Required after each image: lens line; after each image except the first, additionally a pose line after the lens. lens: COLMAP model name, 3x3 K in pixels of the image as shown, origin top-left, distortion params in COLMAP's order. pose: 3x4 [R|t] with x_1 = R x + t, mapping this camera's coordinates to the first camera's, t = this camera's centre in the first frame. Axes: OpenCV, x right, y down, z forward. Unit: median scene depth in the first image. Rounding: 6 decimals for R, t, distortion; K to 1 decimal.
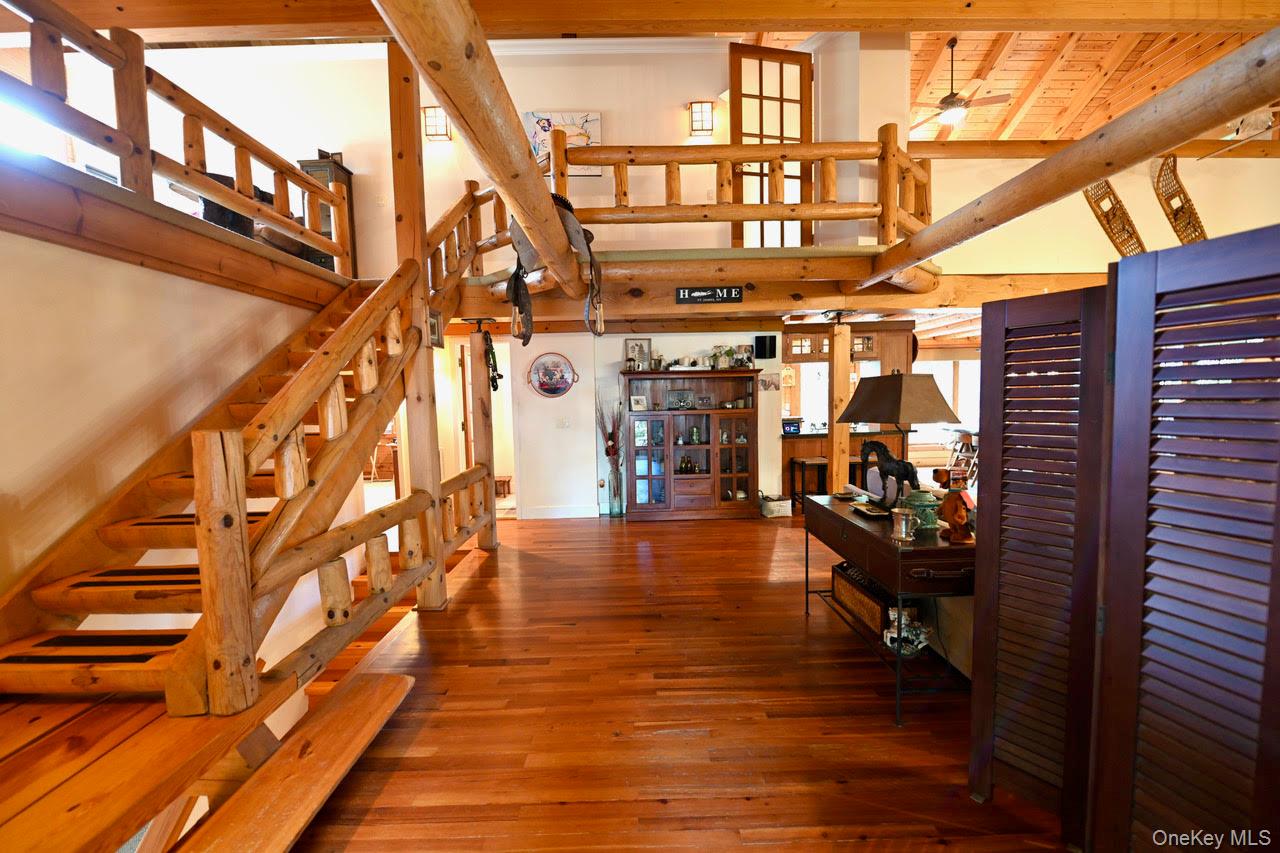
lens RADIAL K [[507.0, 0, 635.0], [0, 507.0, 427.6], [0, 0, 1]] dist [-0.009730, -0.000477]
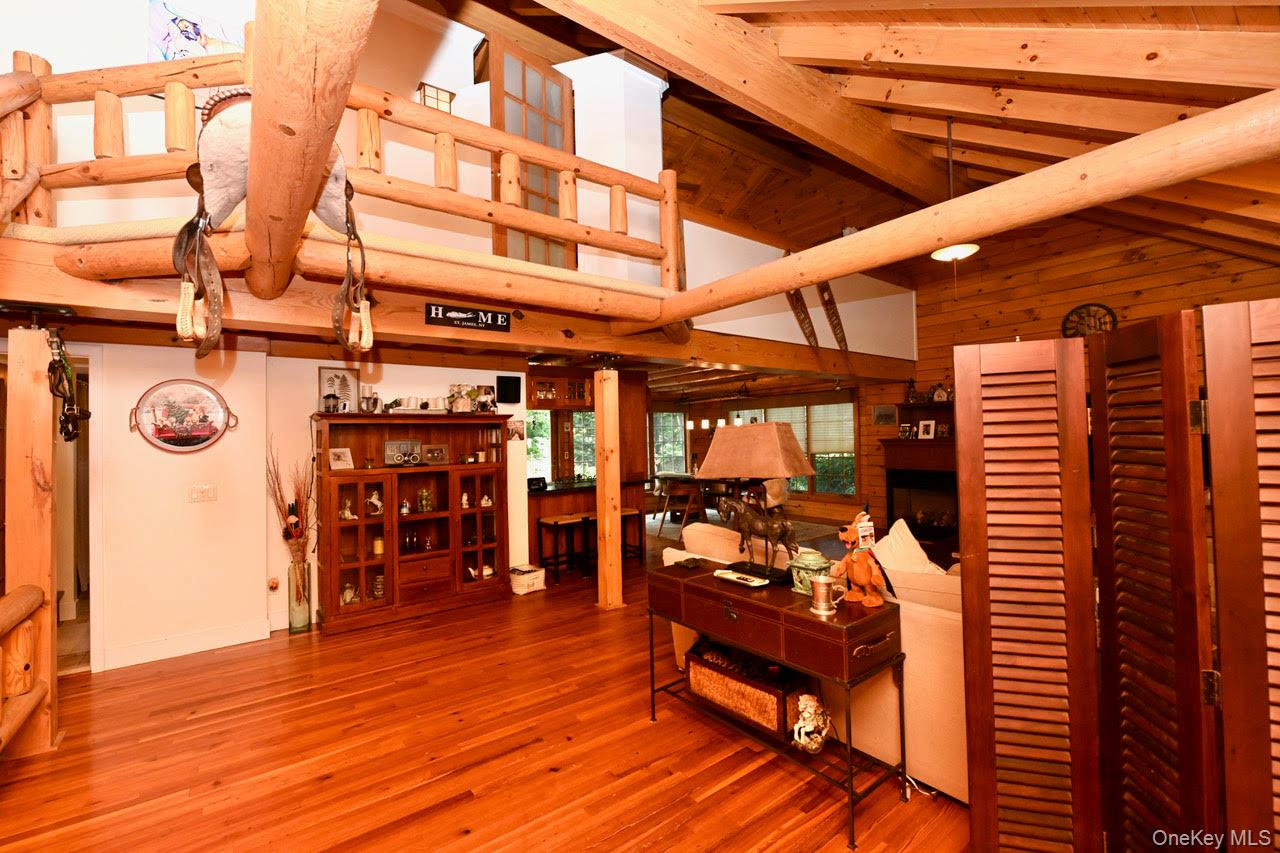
lens RADIAL K [[536.1, 0, 641.4], [0, 536.1, 427.7], [0, 0, 1]] dist [-0.003199, -0.000025]
pose [[0.802713, 0.013763, 0.596206, -0.102395], [0.043734, 0.995683, -0.081867, -0.012393], [-0.594760, 0.091790, 0.798646, 0.160830]]
